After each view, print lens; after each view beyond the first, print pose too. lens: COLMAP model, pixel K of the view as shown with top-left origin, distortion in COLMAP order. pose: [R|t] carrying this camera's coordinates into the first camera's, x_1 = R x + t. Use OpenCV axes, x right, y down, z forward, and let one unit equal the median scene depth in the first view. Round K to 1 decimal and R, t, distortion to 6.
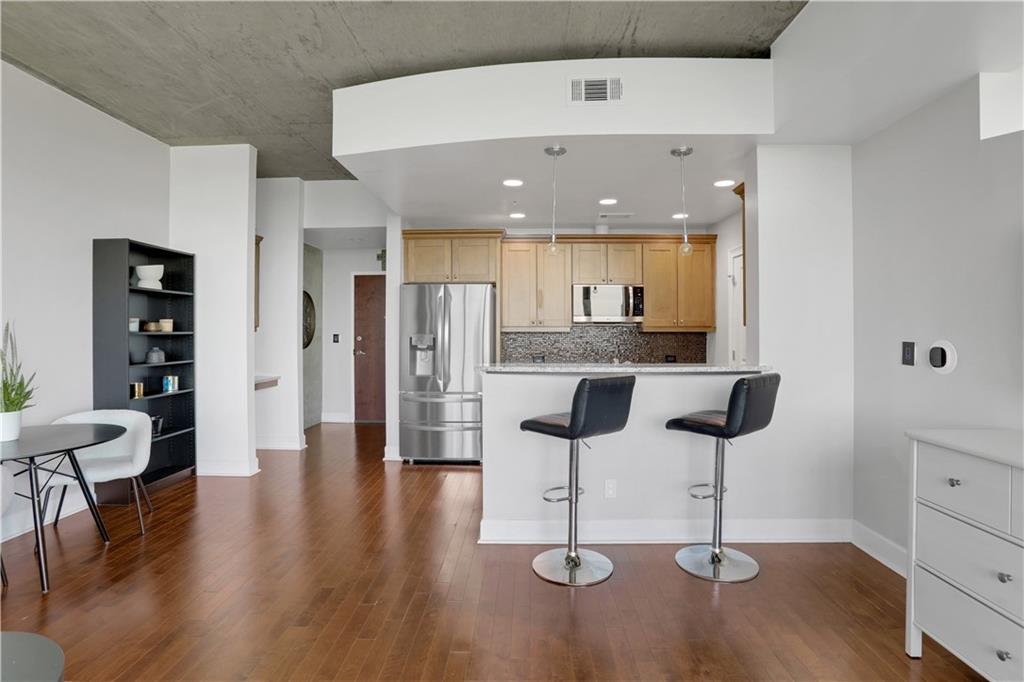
lens RADIAL K [[518.0, 0, 522.8], [0, 518.0, 337.2], [0, 0, 1]] dist [-0.047874, 0.016610]
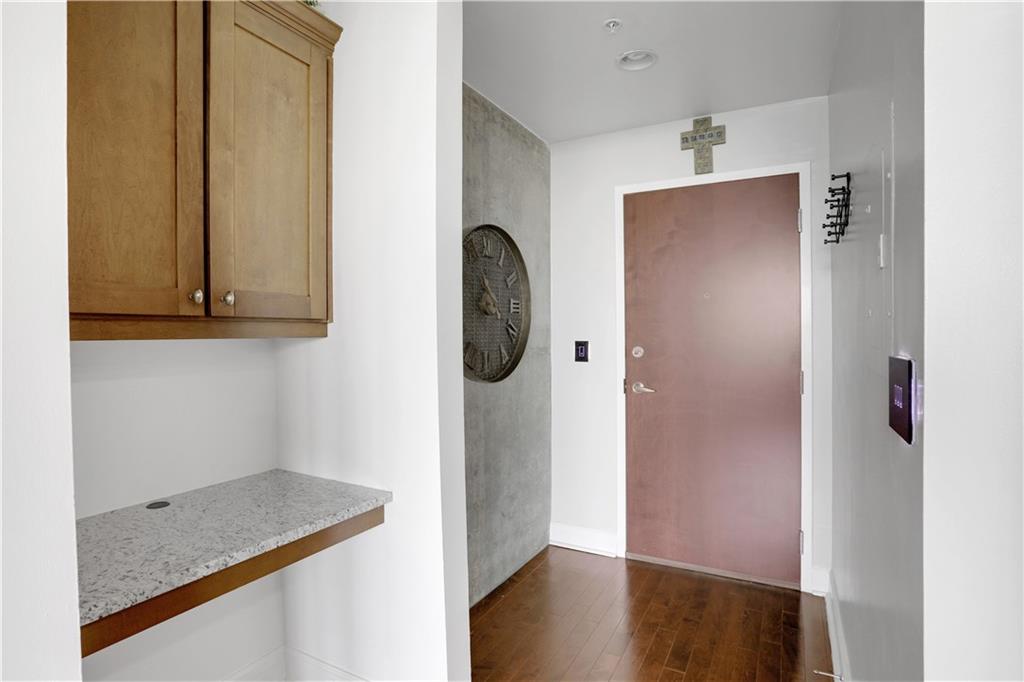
lens RADIAL K [[518.0, 0, 510.4], [0, 518.0, 339.6], [0, 0, 1]] dist [-0.047874, 0.016610]
pose [[0.882469, -0.006917, -0.470320, -0.216794], [0.005304, 0.999975, -0.004754, -0.005655], [0.470341, 0.001701, 0.882483, 0.603151]]
